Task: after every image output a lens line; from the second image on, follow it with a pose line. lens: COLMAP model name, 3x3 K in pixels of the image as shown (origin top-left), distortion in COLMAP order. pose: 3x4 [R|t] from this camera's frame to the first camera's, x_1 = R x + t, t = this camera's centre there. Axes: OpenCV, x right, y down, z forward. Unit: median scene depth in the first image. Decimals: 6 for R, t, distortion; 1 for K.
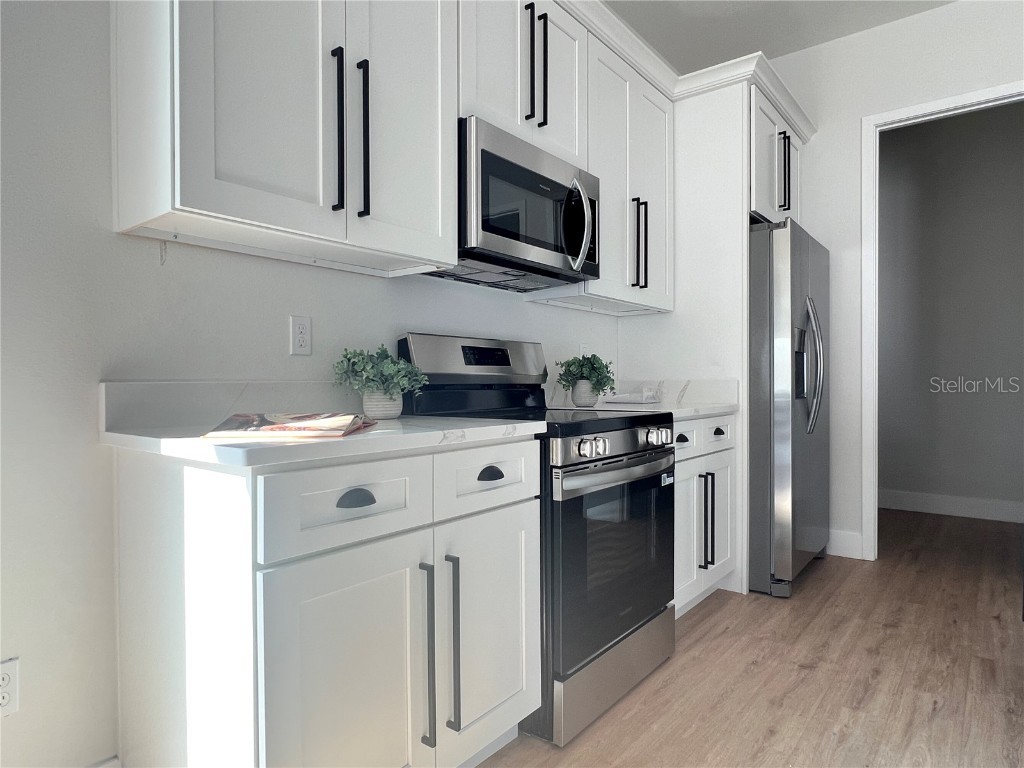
lens RADIAL K [[615.4, 0, 506.0], [0, 615.4, 388.9], [0, 0, 1]] dist [0.001718, -0.001224]
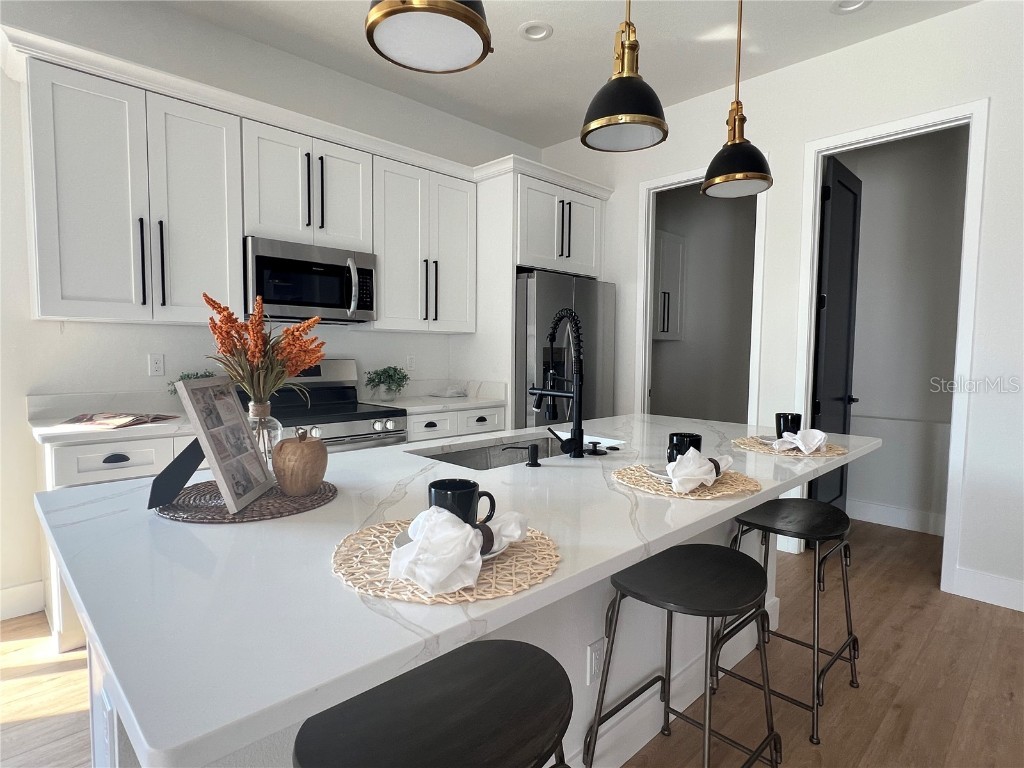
lens RADIAL K [[552.2, 0, 507.5], [0, 552.2, 387.3], [0, 0, 1]] dist [-0.002804, 0.001754]
pose [[0.991289, 0.019985, -0.130183, 0.764912], [-0.012742, 0.998336, 0.056235, -0.108612], [0.131091, -0.054087, 0.989894, -0.387158]]
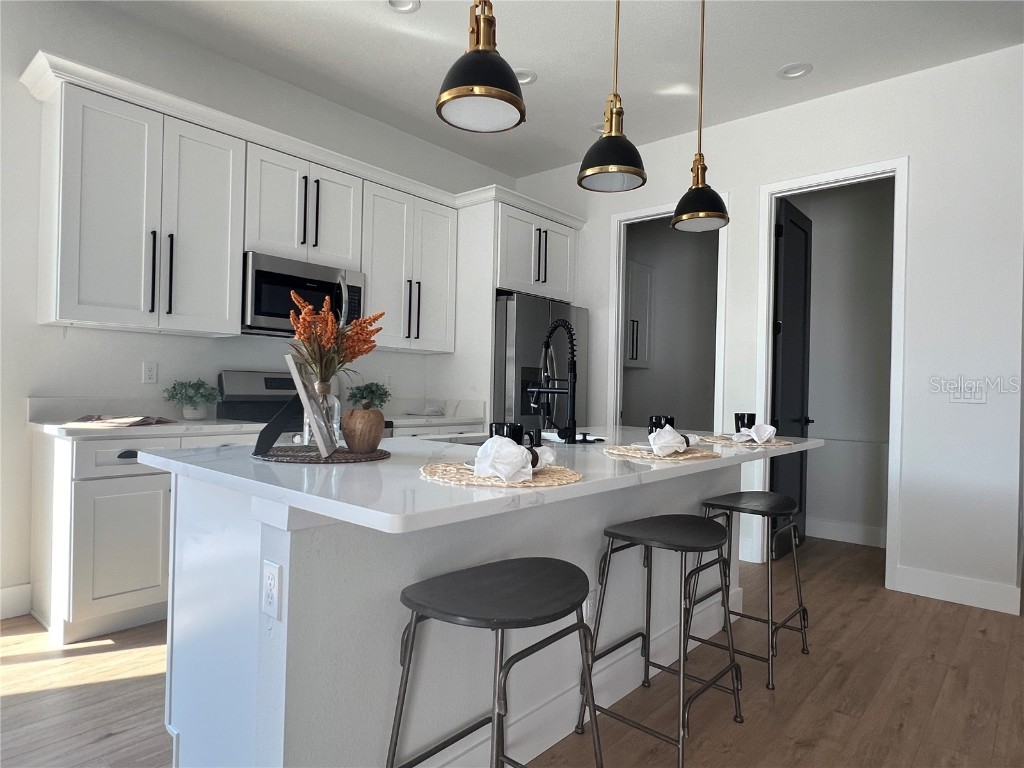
lens RADIAL K [[615.4, 0, 506.0], [0, 615.4, 388.9], [0, 0, 1]] dist [0.001718, -0.001224]
pose [[0.998408, 0.025524, -0.050309, 0.699356], [-0.026251, 0.999559, -0.013856, -0.035943], [0.049933, 0.015154, 0.998638, -0.655438]]
